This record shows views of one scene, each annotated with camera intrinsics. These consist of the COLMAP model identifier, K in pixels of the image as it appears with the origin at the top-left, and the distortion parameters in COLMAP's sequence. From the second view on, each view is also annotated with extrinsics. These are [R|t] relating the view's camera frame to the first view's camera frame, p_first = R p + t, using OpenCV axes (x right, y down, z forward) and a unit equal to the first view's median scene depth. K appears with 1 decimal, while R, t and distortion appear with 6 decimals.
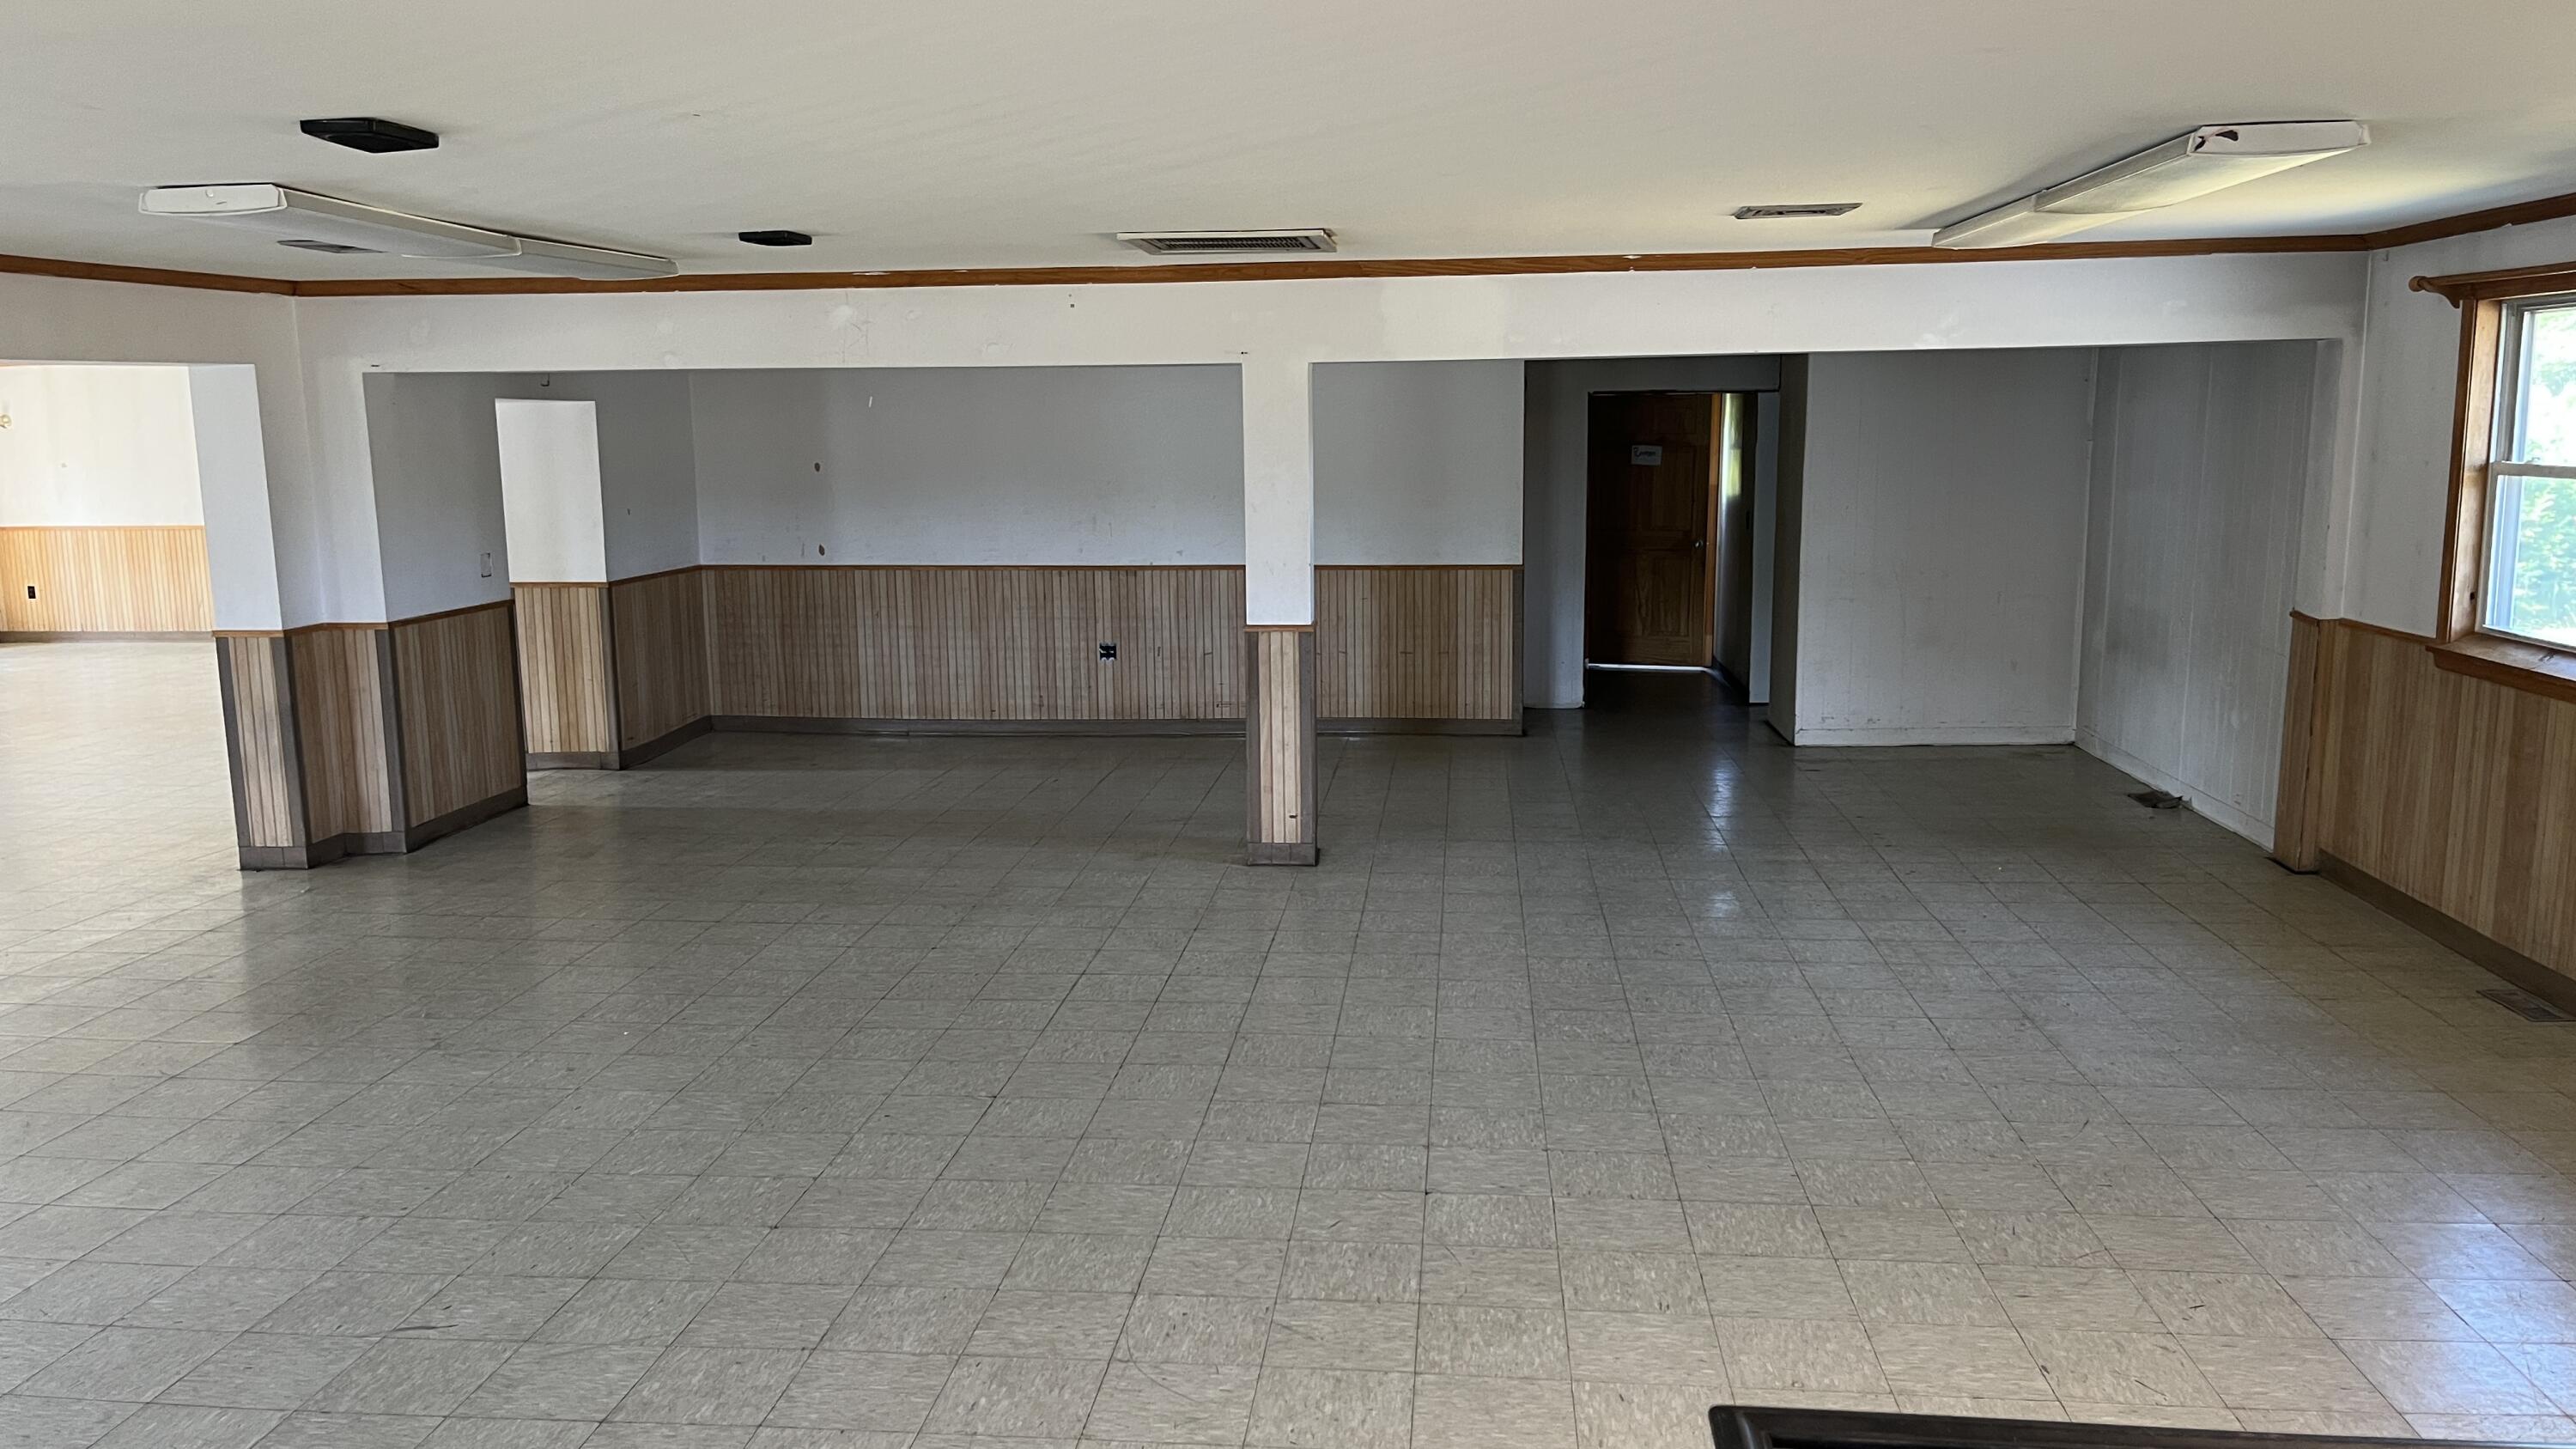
lens RADIAL K [[1874.4, 0, 1288.0], [0, 1874.4, 724.5], [0, 0, 1]] dist [-0.007759, -0.003578]
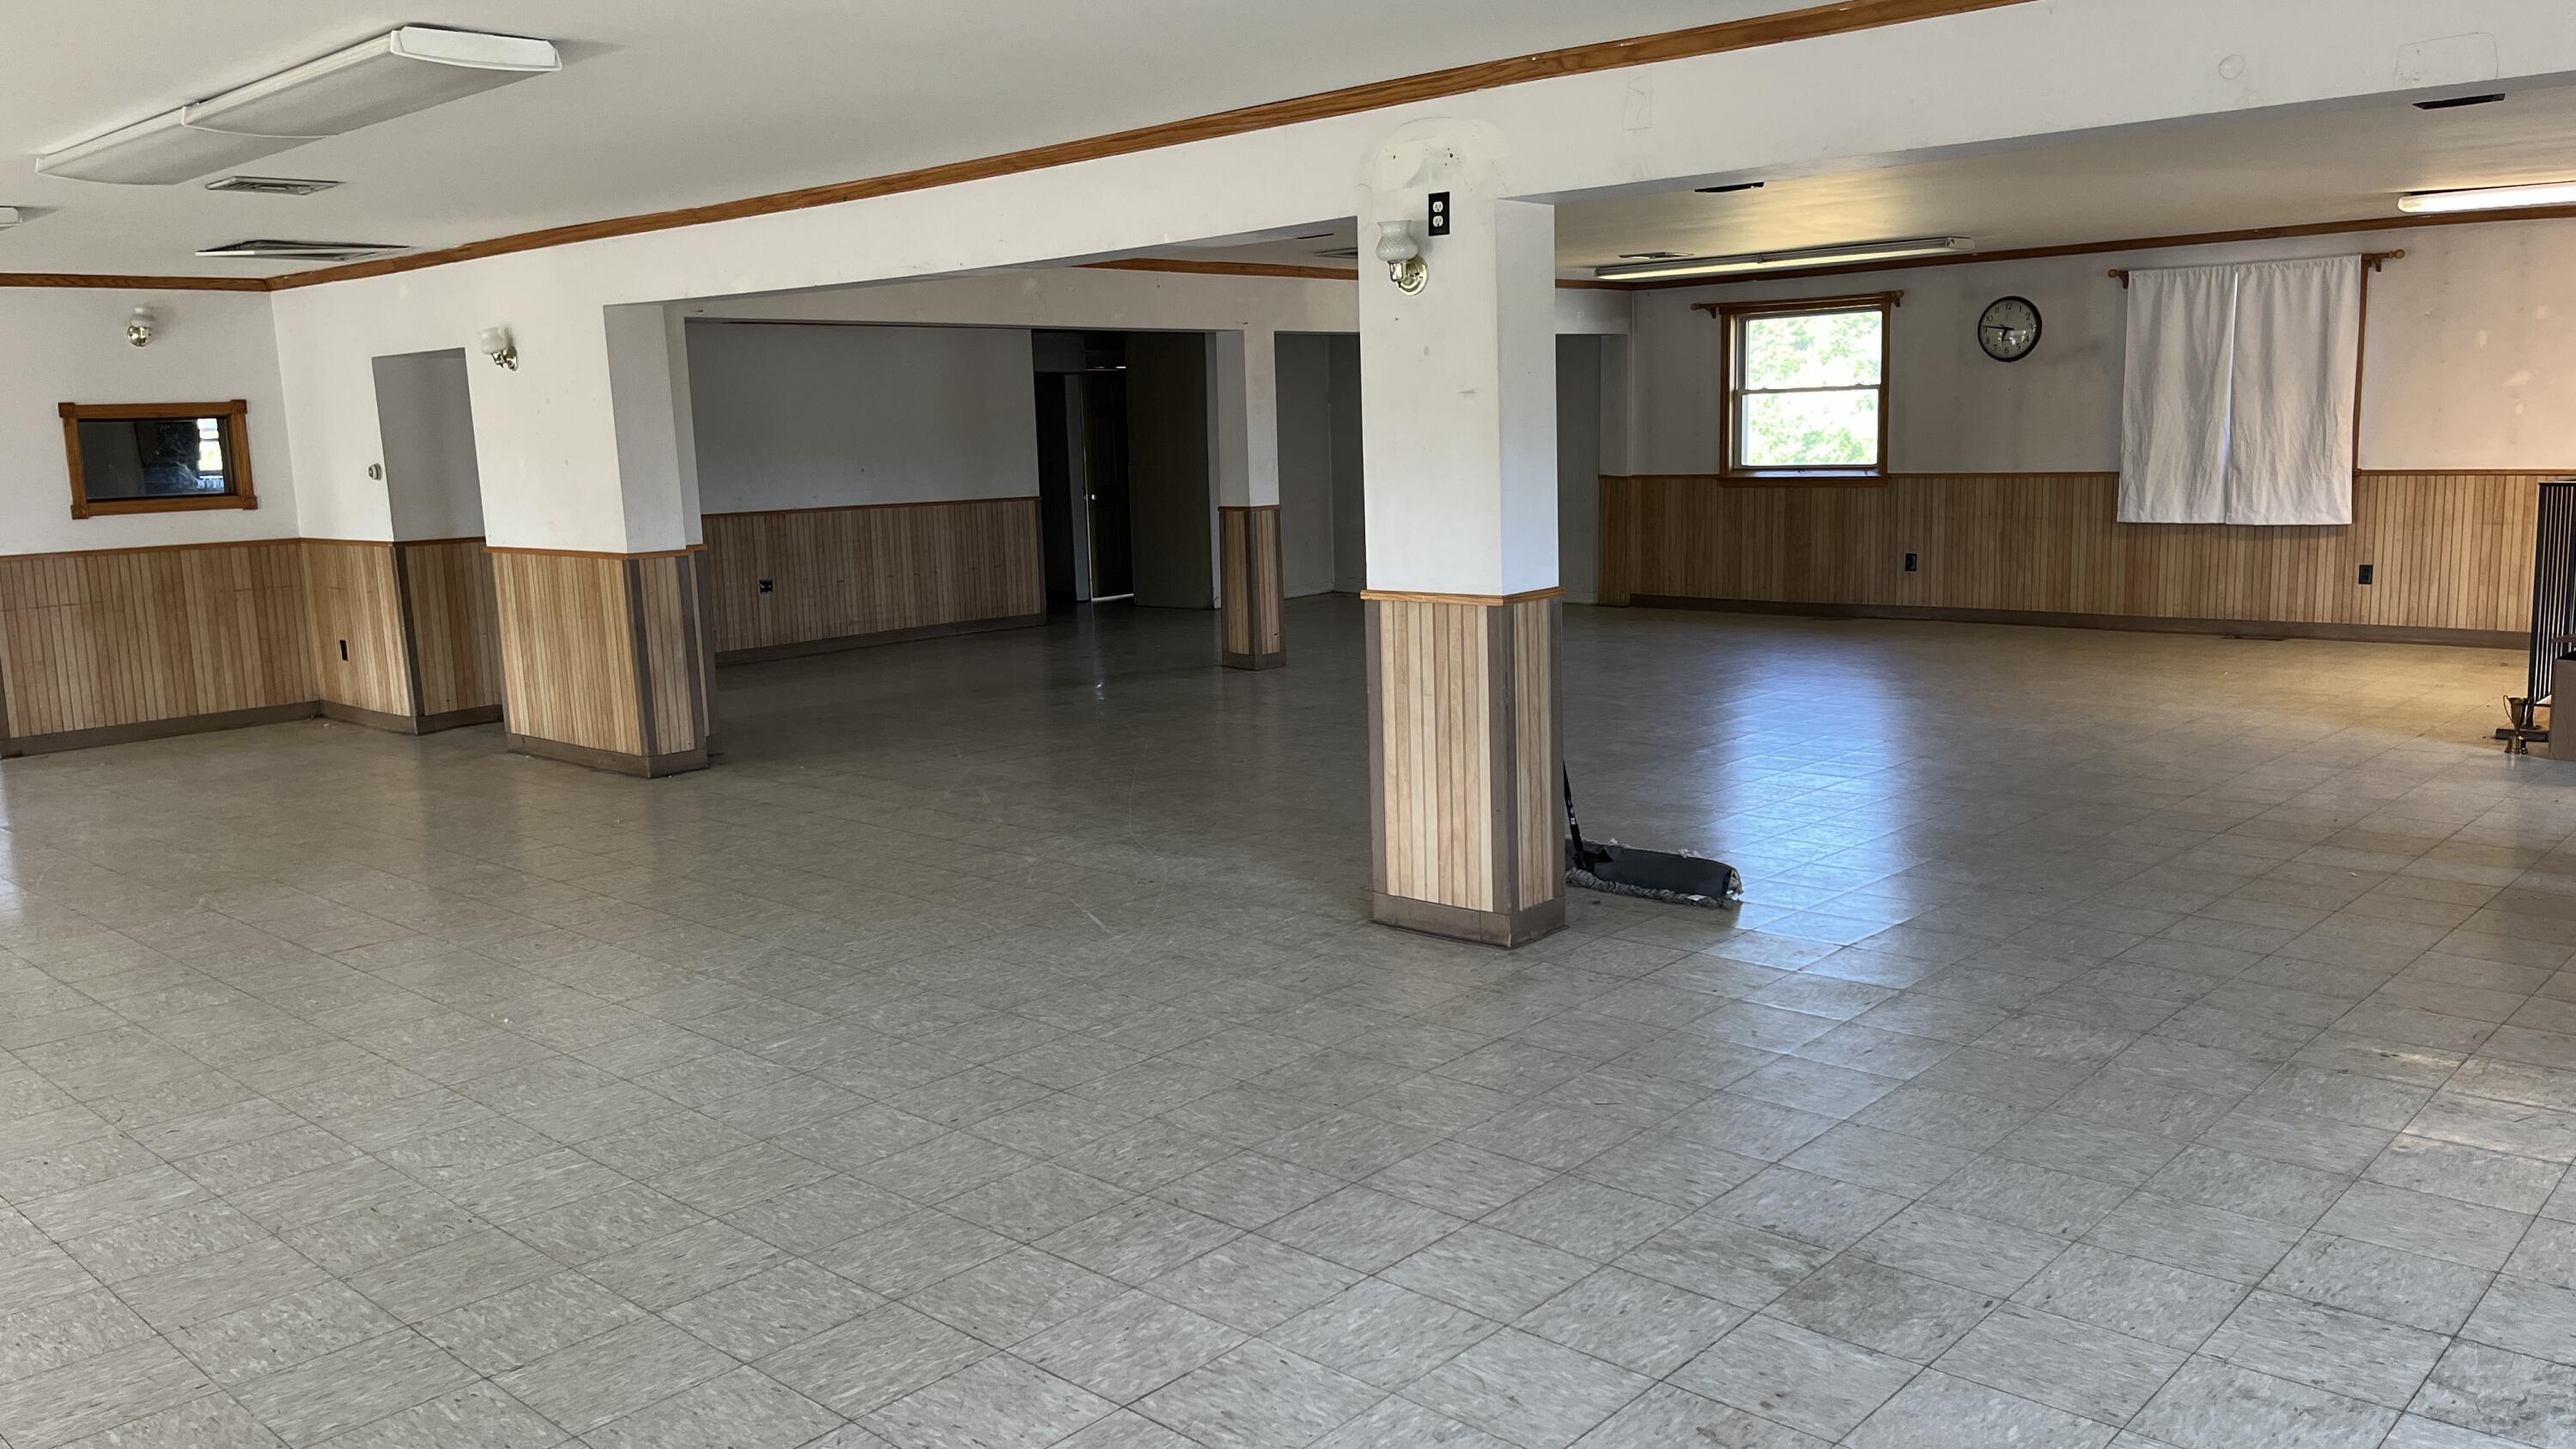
lens RADIAL K [[1925.7, 0, 1287.9], [0, 1925.7, 793.2], [0, 0, 1]] dist [0.006908, 0.001063]
pose [[0.605066, -0.156572, 0.780628, -1.076331], [0.144242, 0.985805, 0.085922, 0.039098], [-0.783000, 0.060611, 0.619061, 0.029747]]
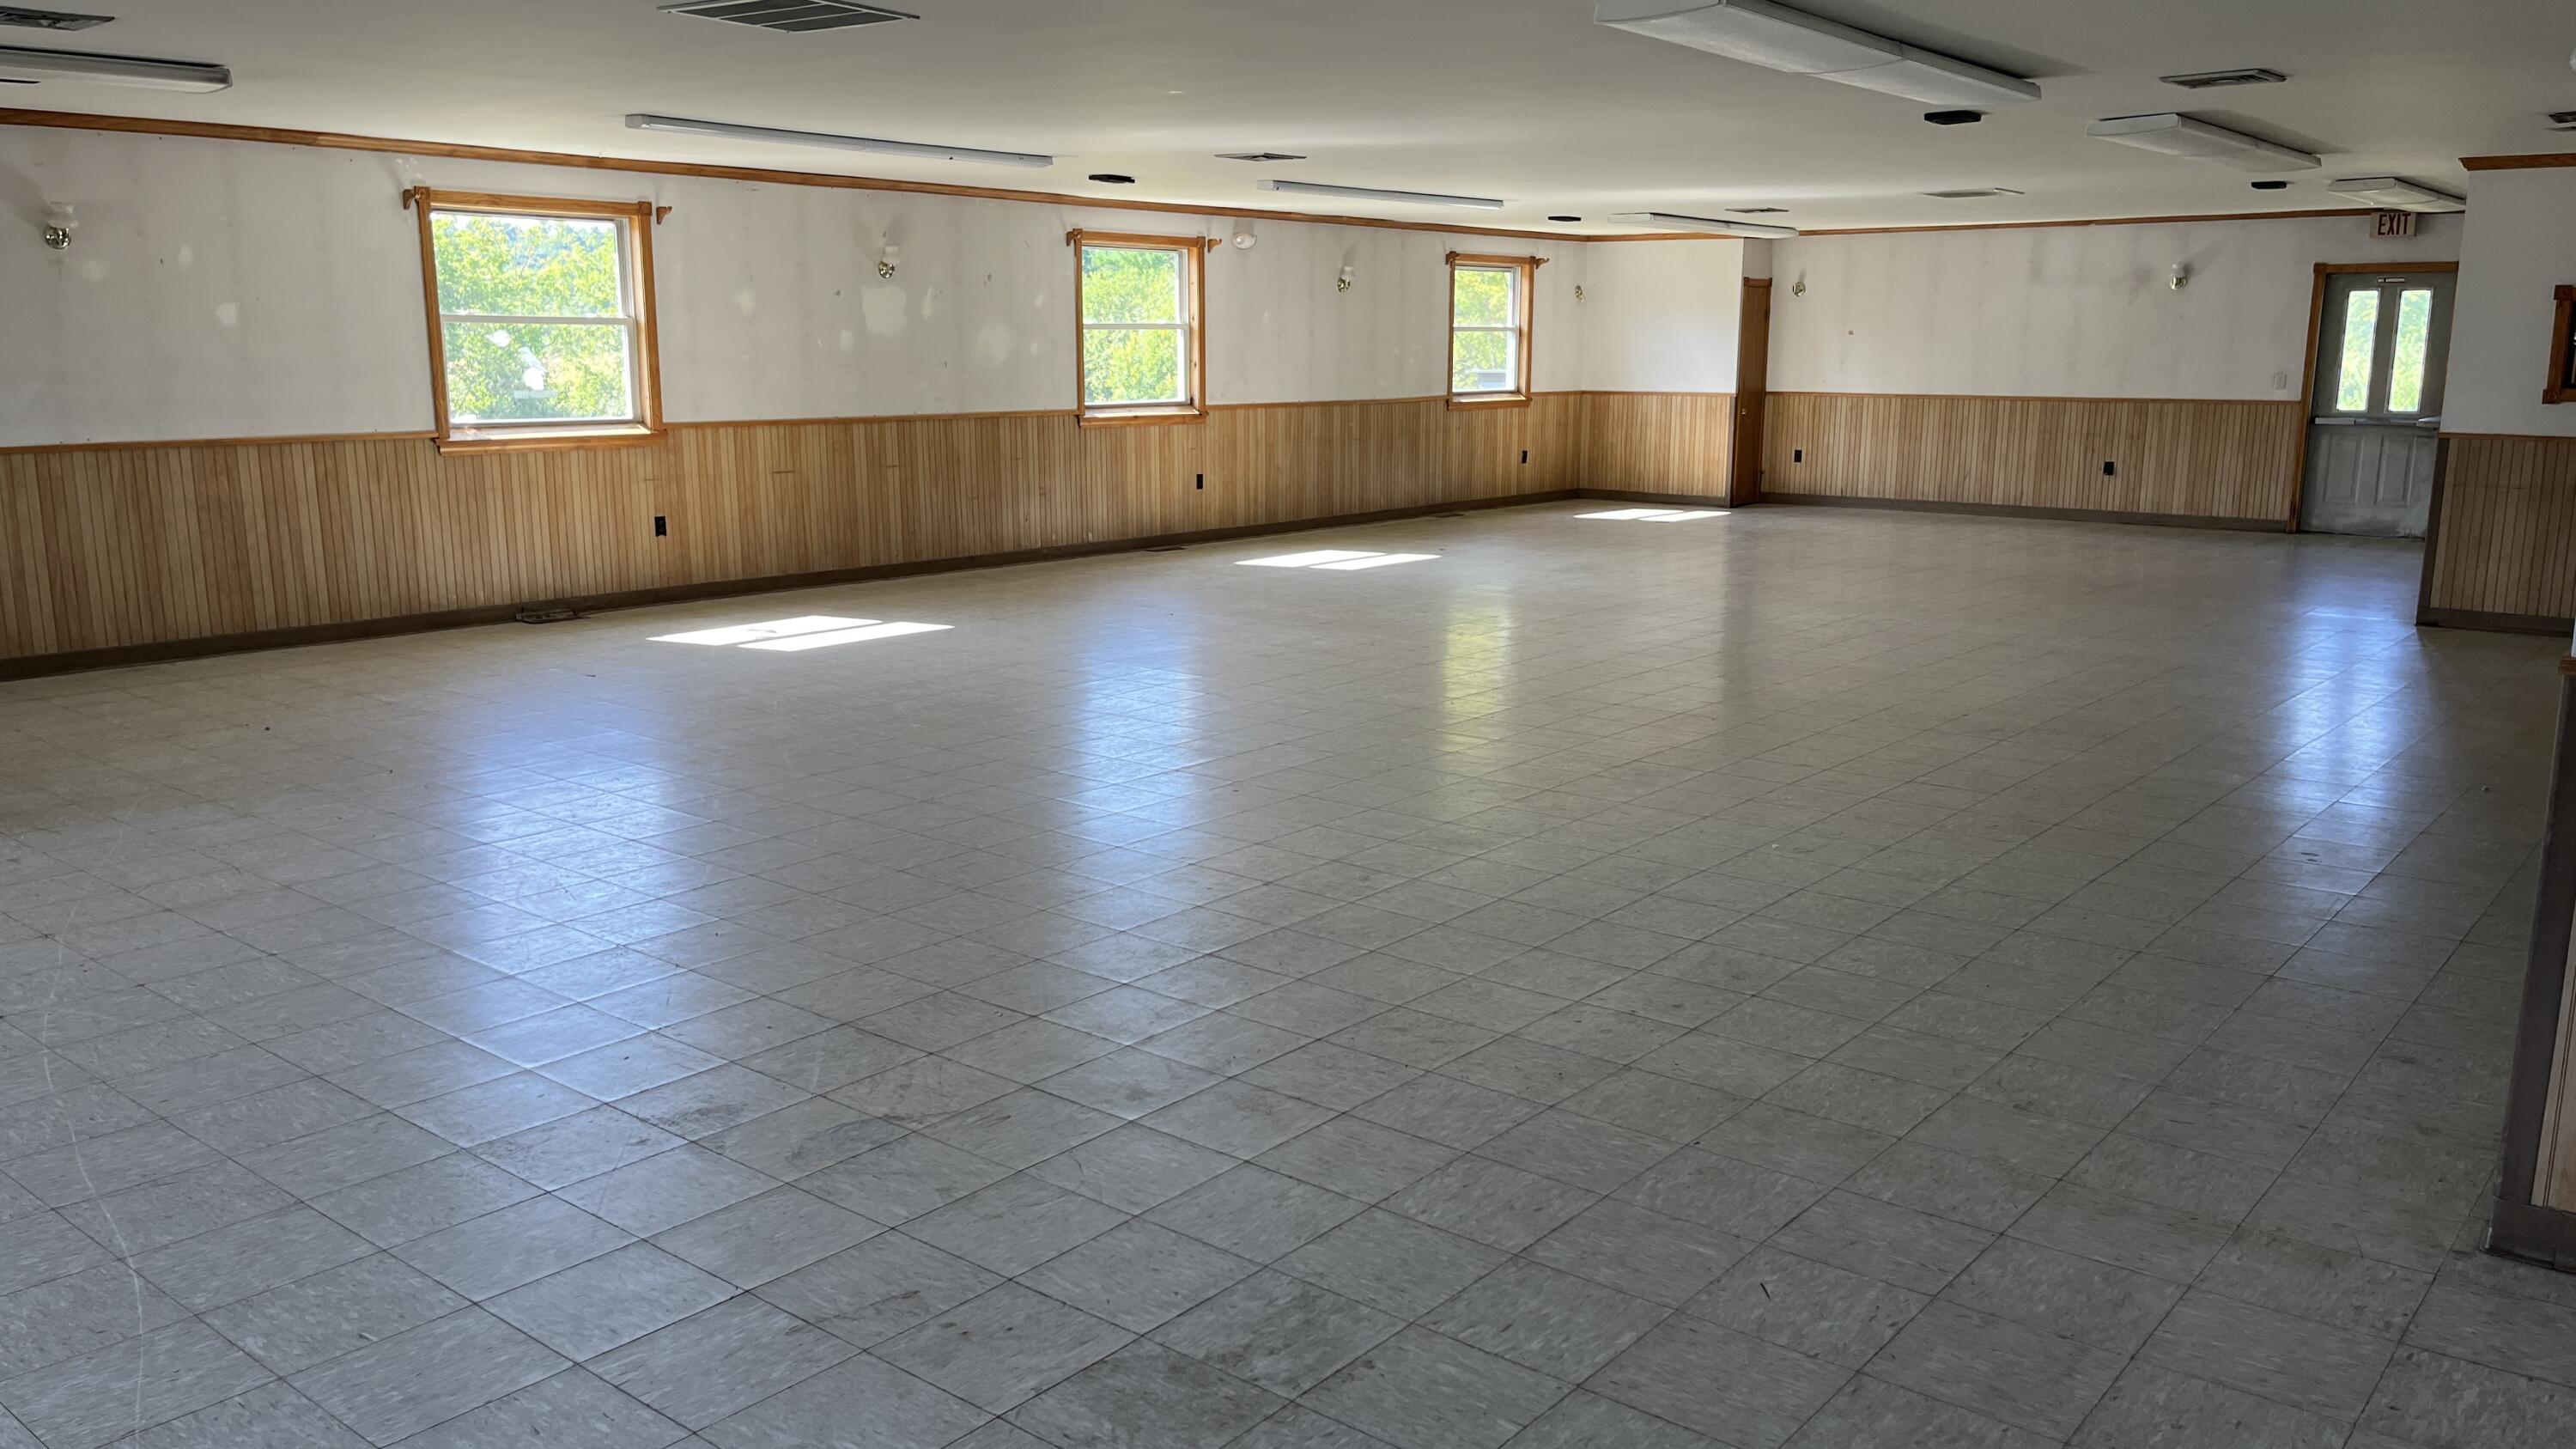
lens RADIAL K [[1978.9, 0, 1288.0], [0, 1978.9, 724.5], [0, 0, 1]] dist [-0.000441, -0.005757]
pose [[0.833098, 0.129243, -0.537813, 1.474164], [-0.103457, 0.991569, 0.078027, 0.073004], [0.543363, -0.009364, 0.839445, -0.517108]]
